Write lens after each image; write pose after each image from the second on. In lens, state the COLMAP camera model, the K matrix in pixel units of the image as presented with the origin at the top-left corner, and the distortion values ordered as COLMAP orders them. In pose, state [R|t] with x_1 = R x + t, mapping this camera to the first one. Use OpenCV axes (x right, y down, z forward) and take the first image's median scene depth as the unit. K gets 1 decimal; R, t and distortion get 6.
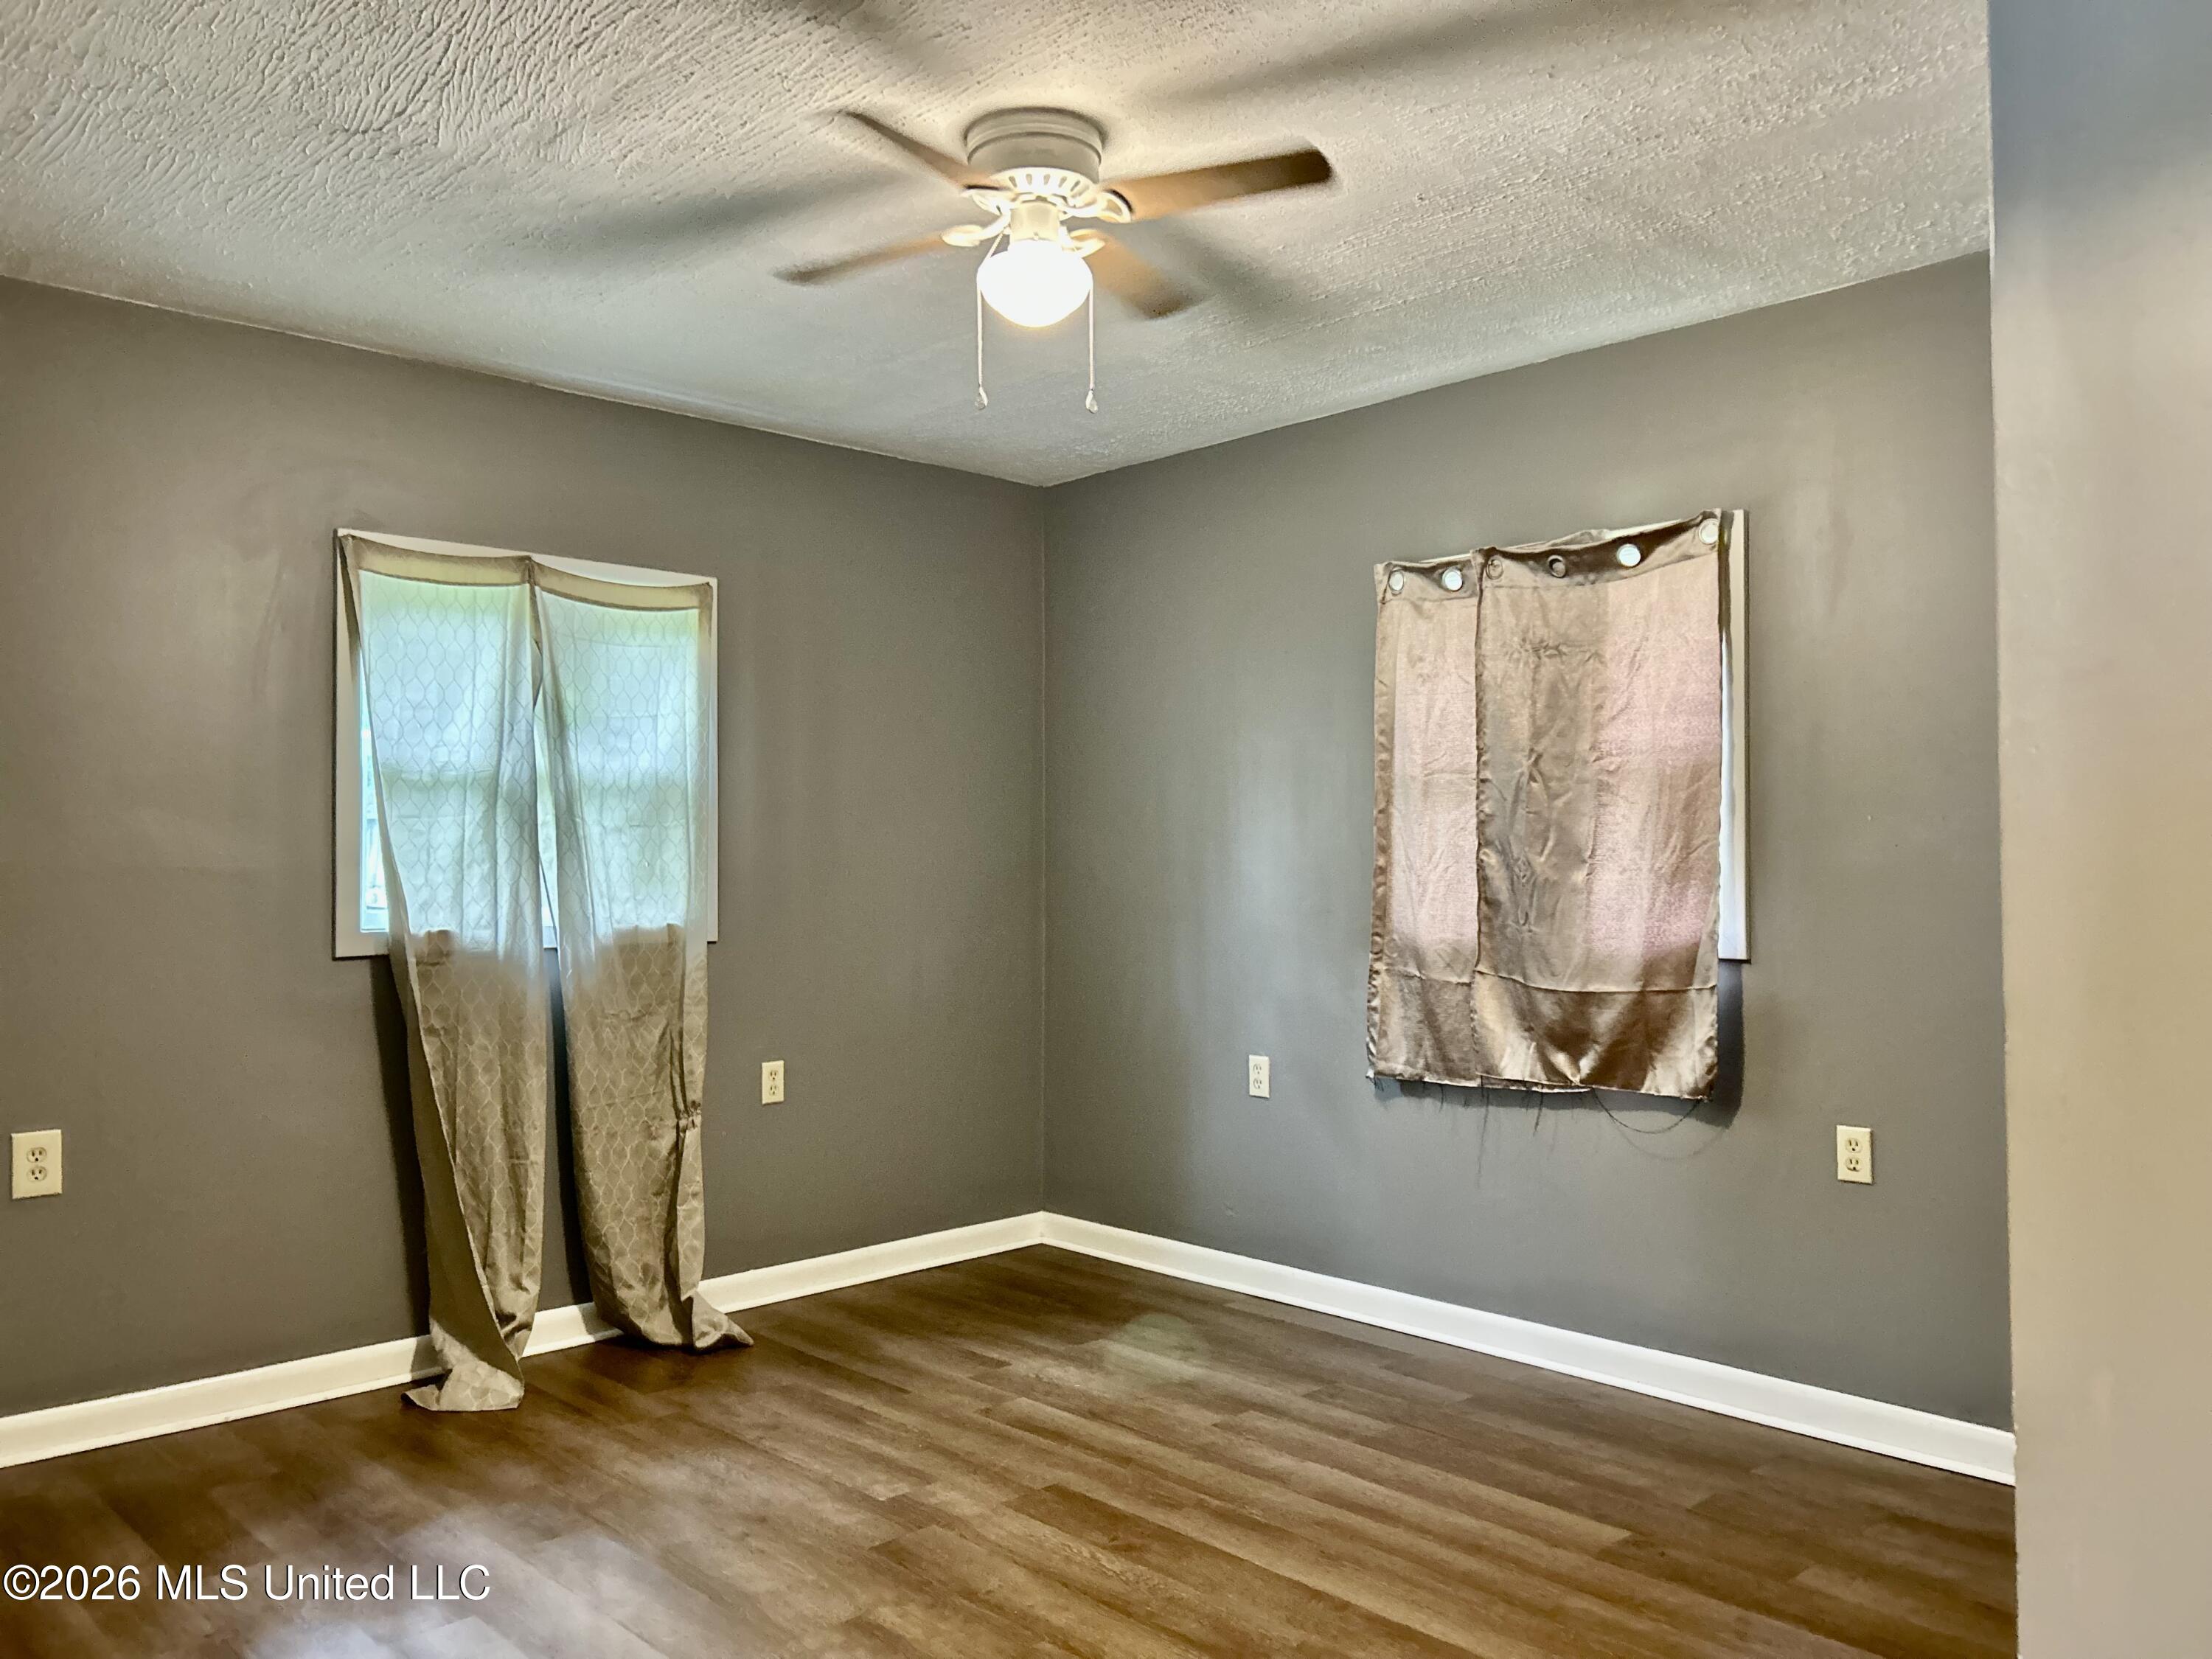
lens RADIAL K [[1665.2, 0, 1099.9], [0, 1665.2, 832.6], [0, 0, 1]] dist [0.048189, -0.041560]
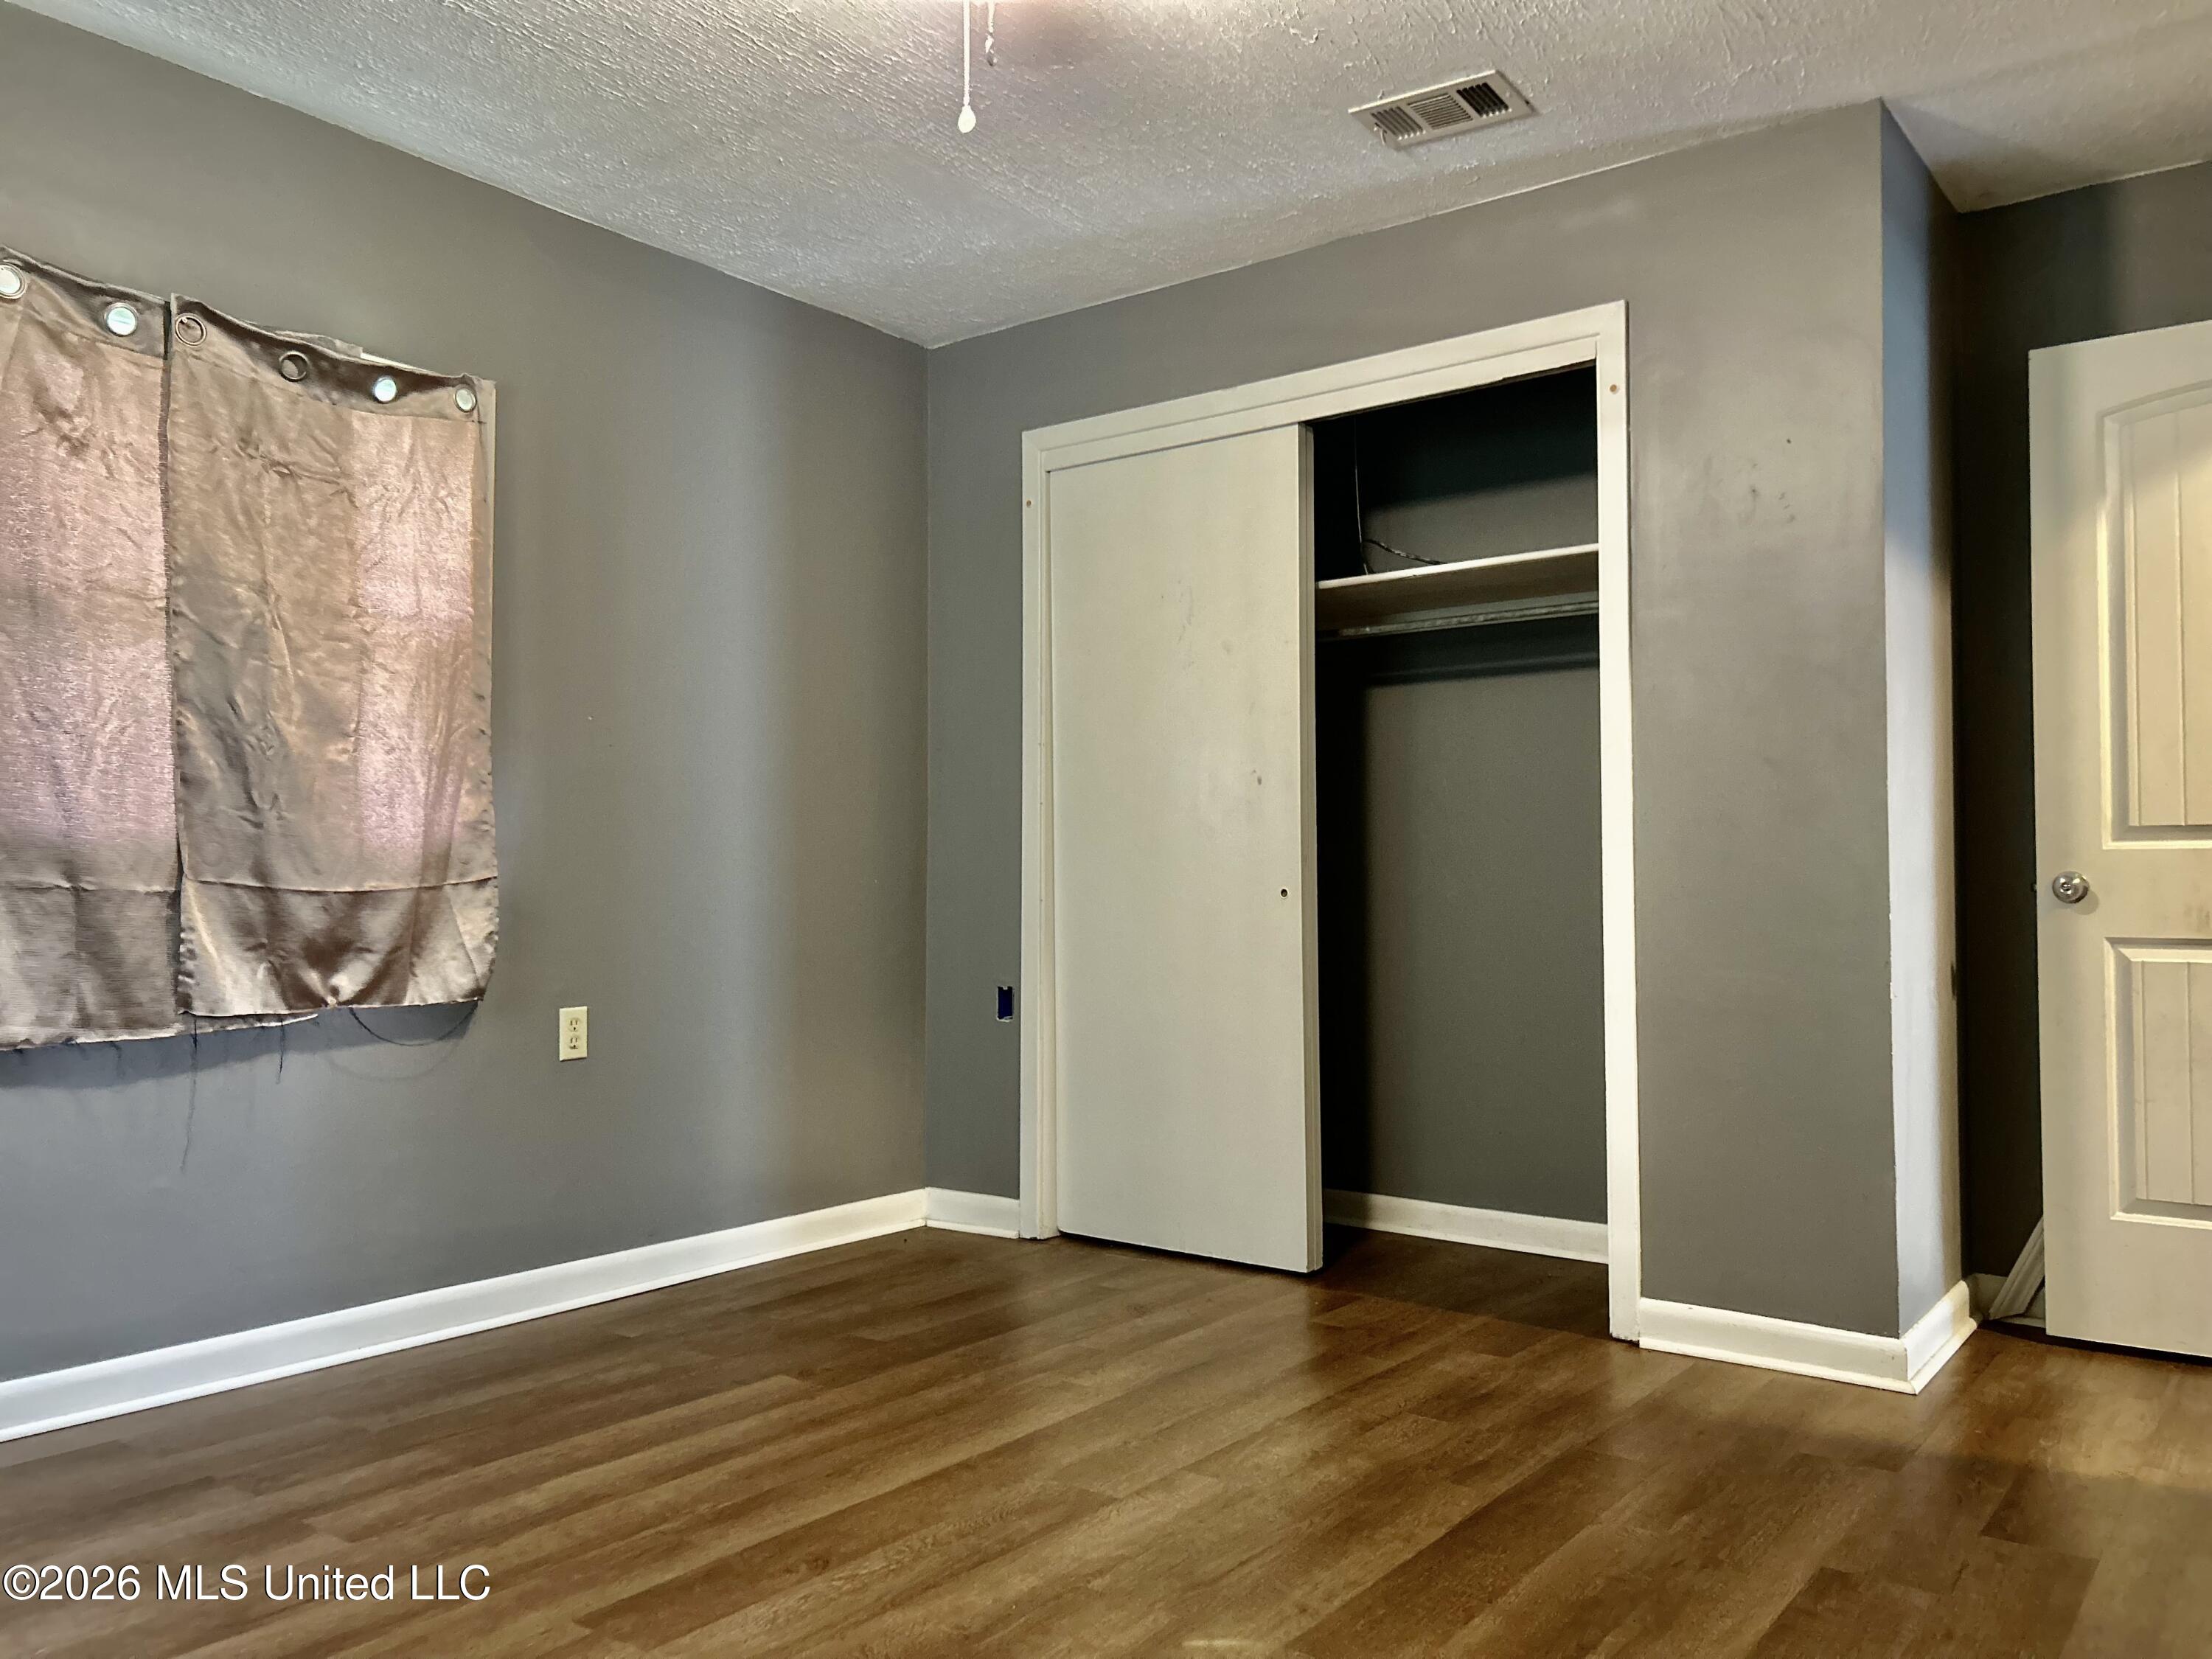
lens RADIAL K [[1665.2, 0, 1097.8], [0, 1665.2, 832.9], [0, 0, 1]] dist [0.048189, -0.041560]
pose [[-0.155953, 0.038732, 0.987005, -0.603880], [-0.012952, 0.999065, -0.041251, 0.097479], [-0.987680, -0.019217, -0.155305, 0.782151]]
